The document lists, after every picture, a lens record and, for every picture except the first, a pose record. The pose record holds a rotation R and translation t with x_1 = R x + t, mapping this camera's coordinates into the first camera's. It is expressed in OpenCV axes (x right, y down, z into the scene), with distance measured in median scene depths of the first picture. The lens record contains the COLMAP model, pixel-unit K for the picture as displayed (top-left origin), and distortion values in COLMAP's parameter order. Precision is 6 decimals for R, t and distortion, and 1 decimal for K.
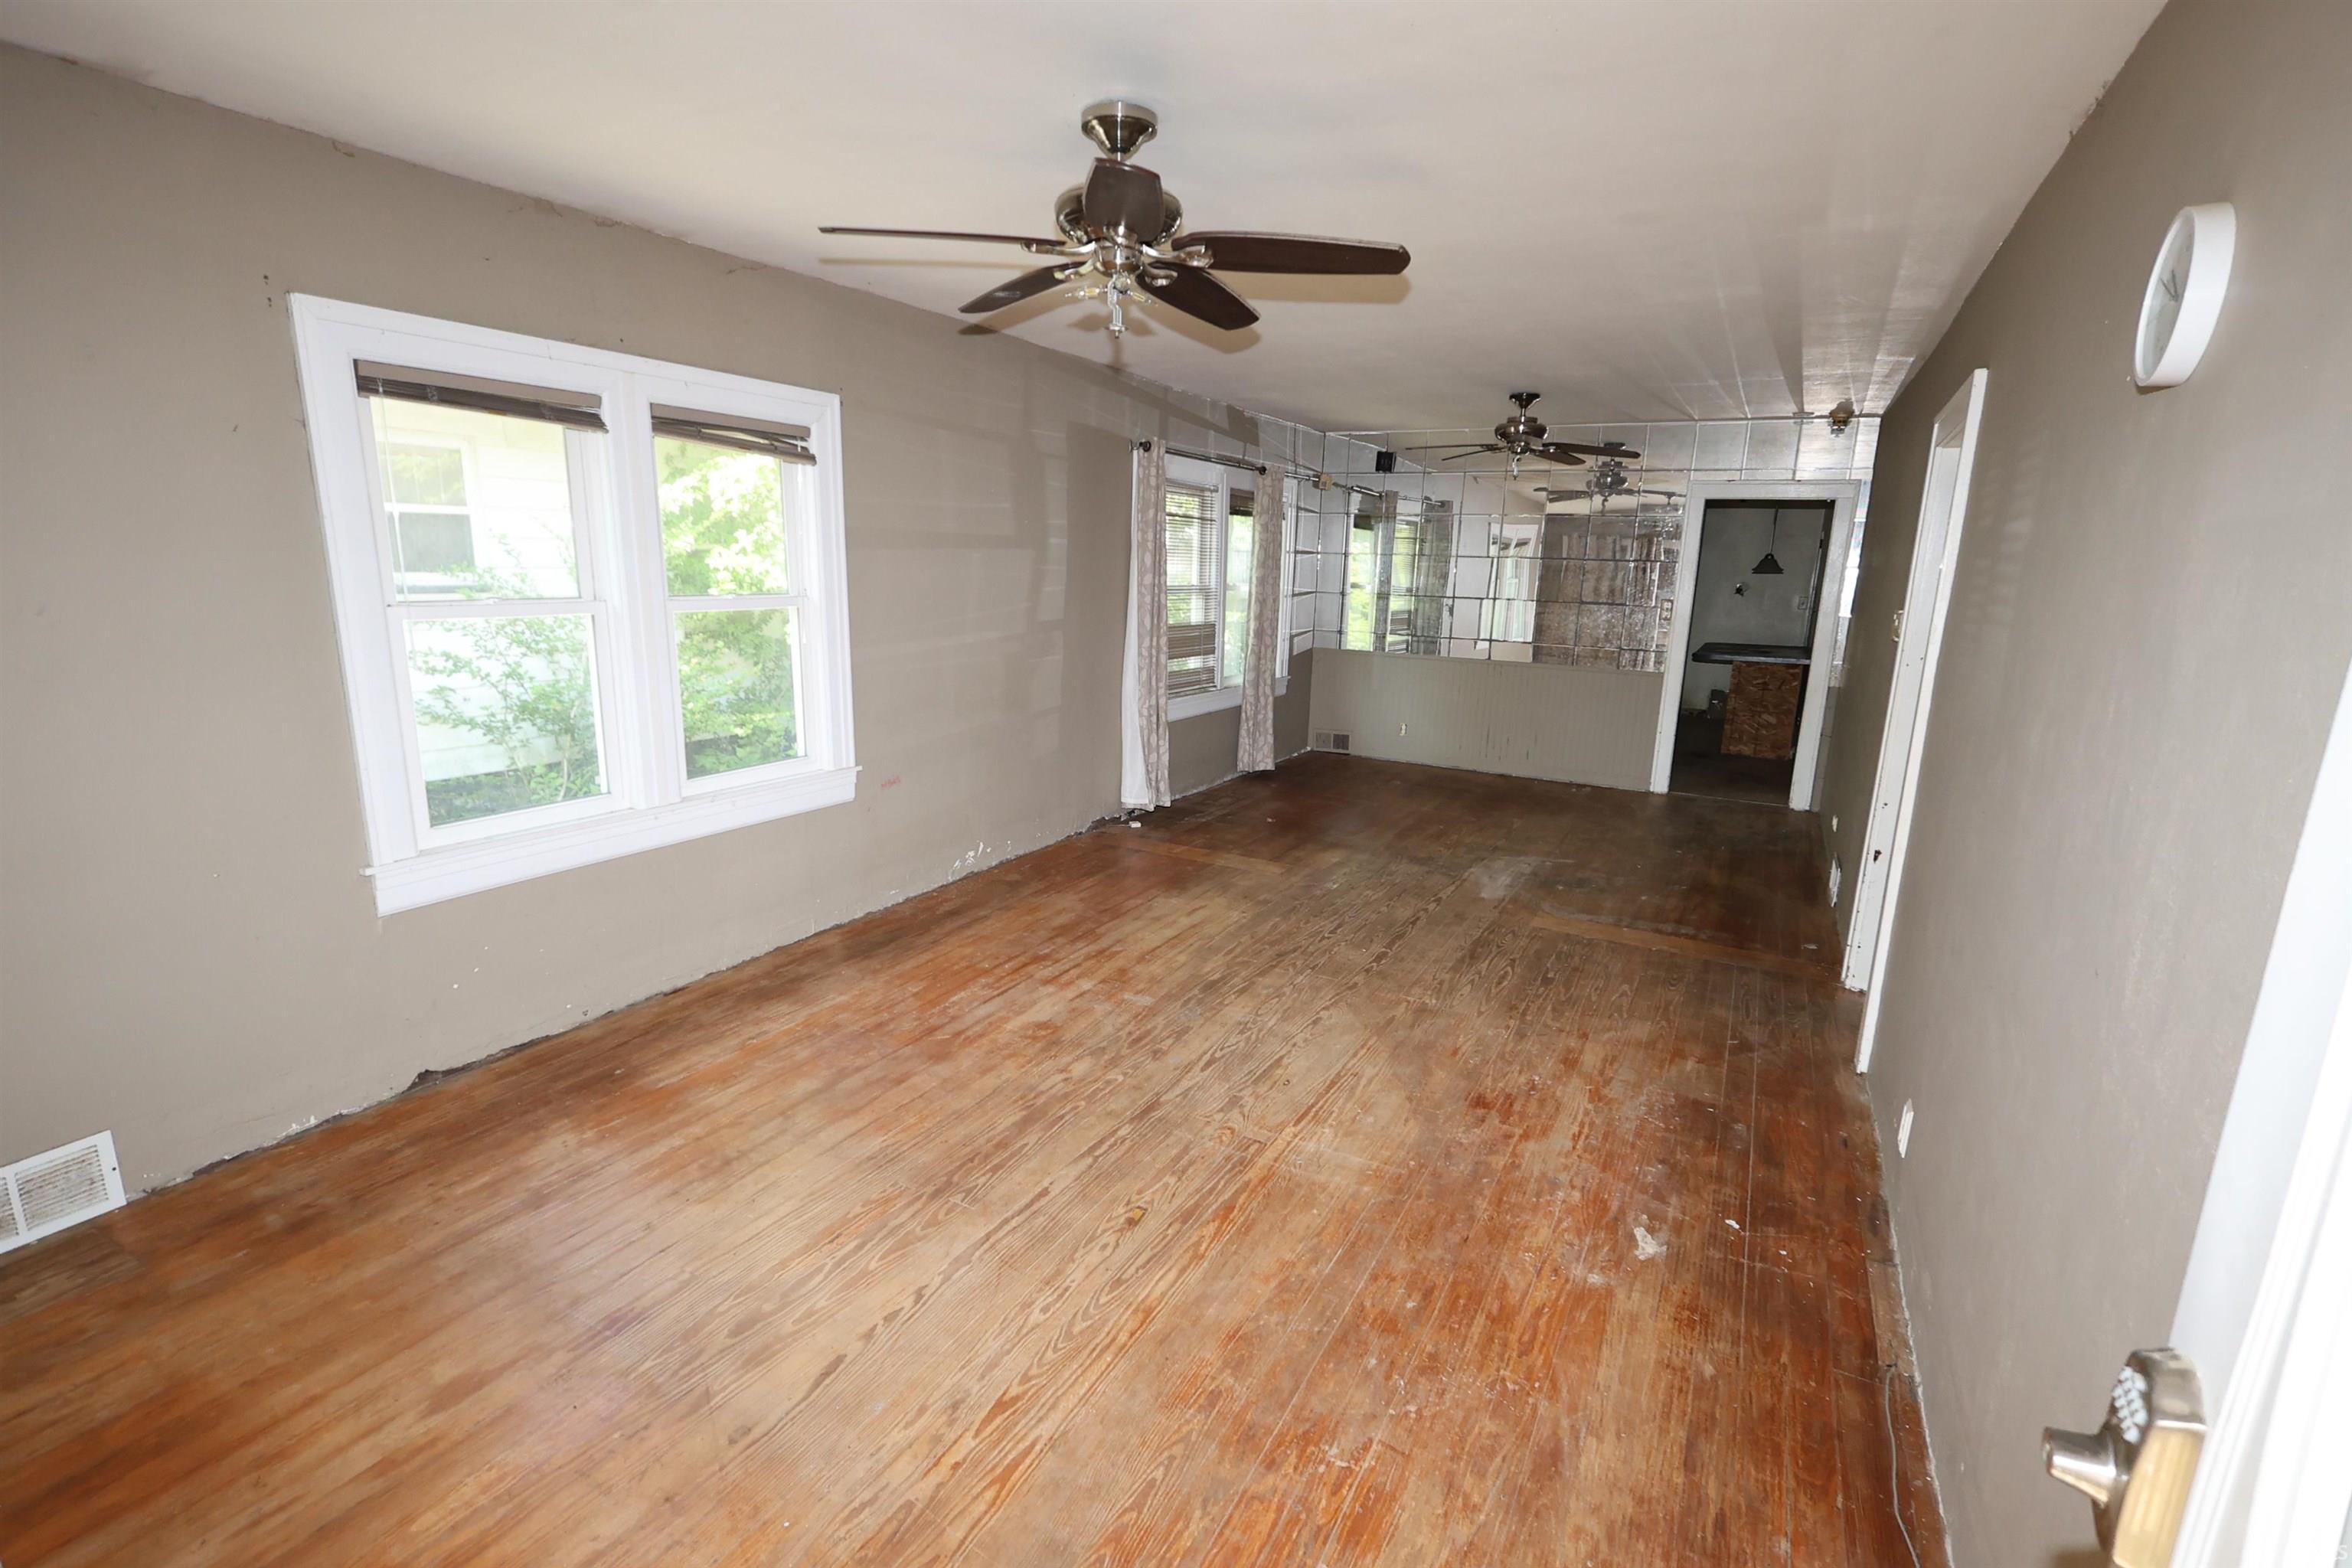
lens RADIAL K [[1078.6, 0, 1175.3], [0, 1078.6, 788.3], [0, 0, 1]] dist [0.001173, 0.000222]
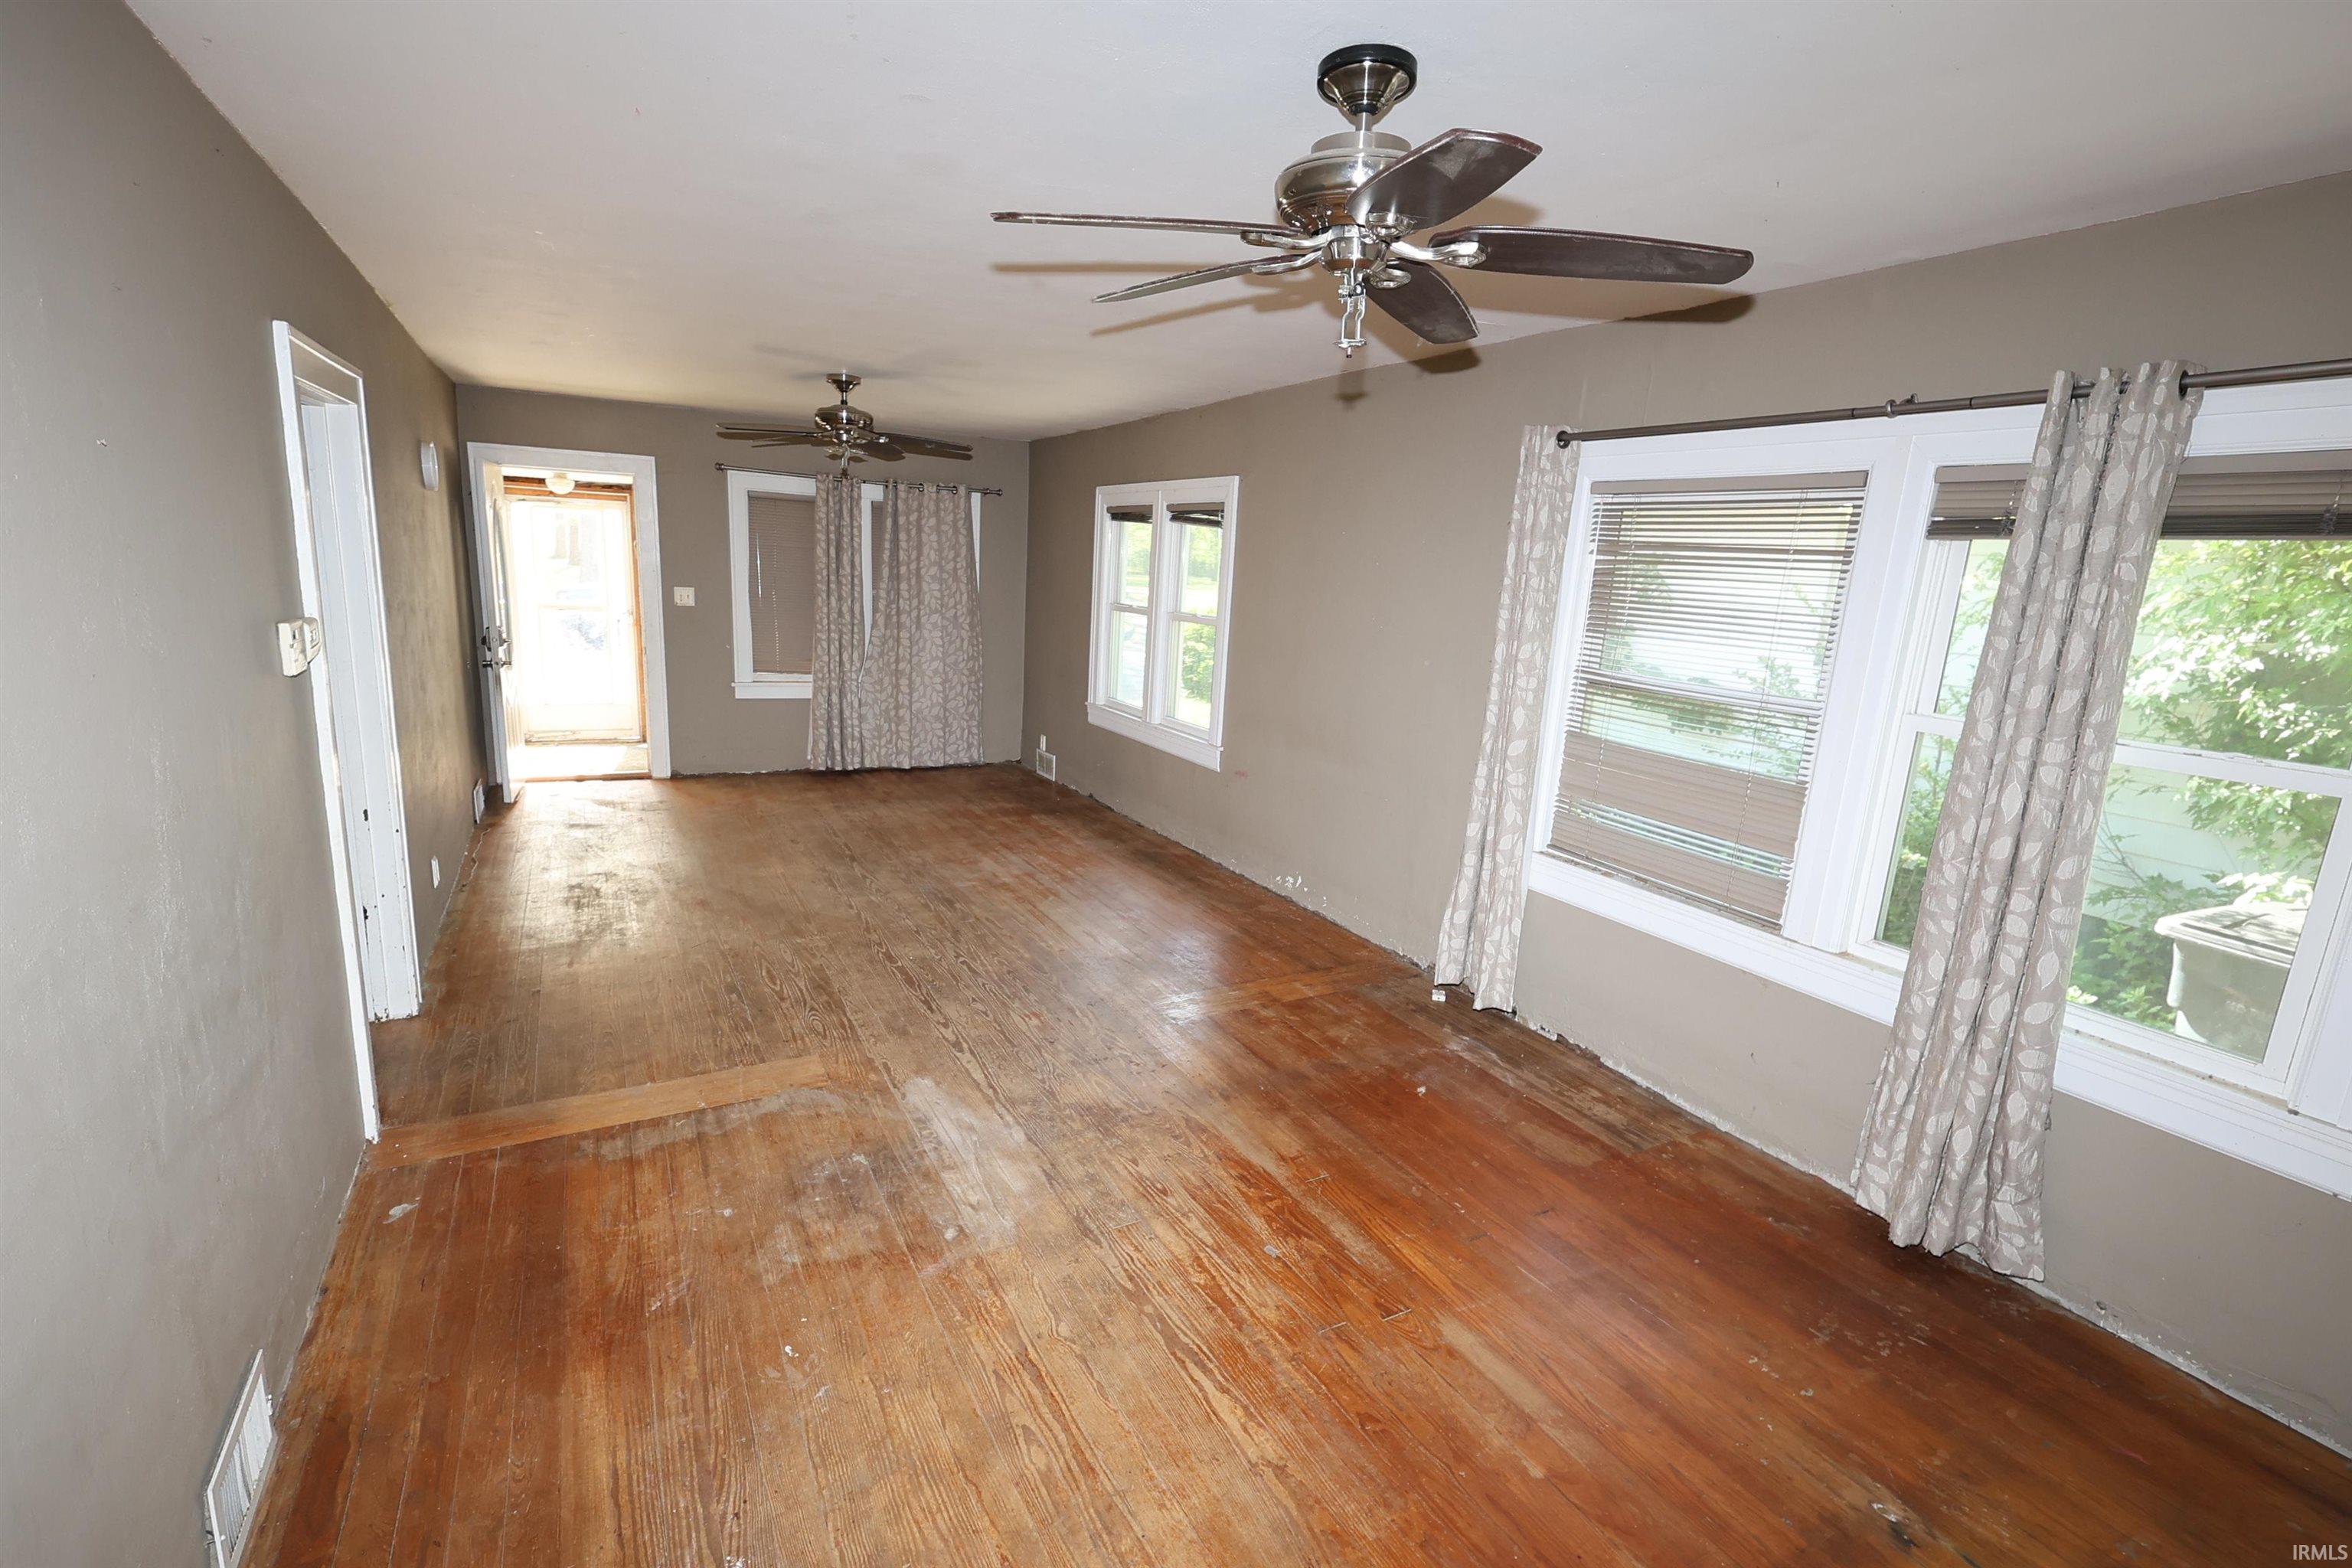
lens RADIAL K [[1078.6, 0, 1174.5], [0, 1078.6, 797.9], [0, 0, 1]] dist [0.001173, 0.000222]
pose [[-0.539517, 0.128706, -0.832079, 0.894098], [-0.239790, 0.923835, 0.298377, -0.363541], [0.807107, 0.360504, -0.467562, 1.666799]]
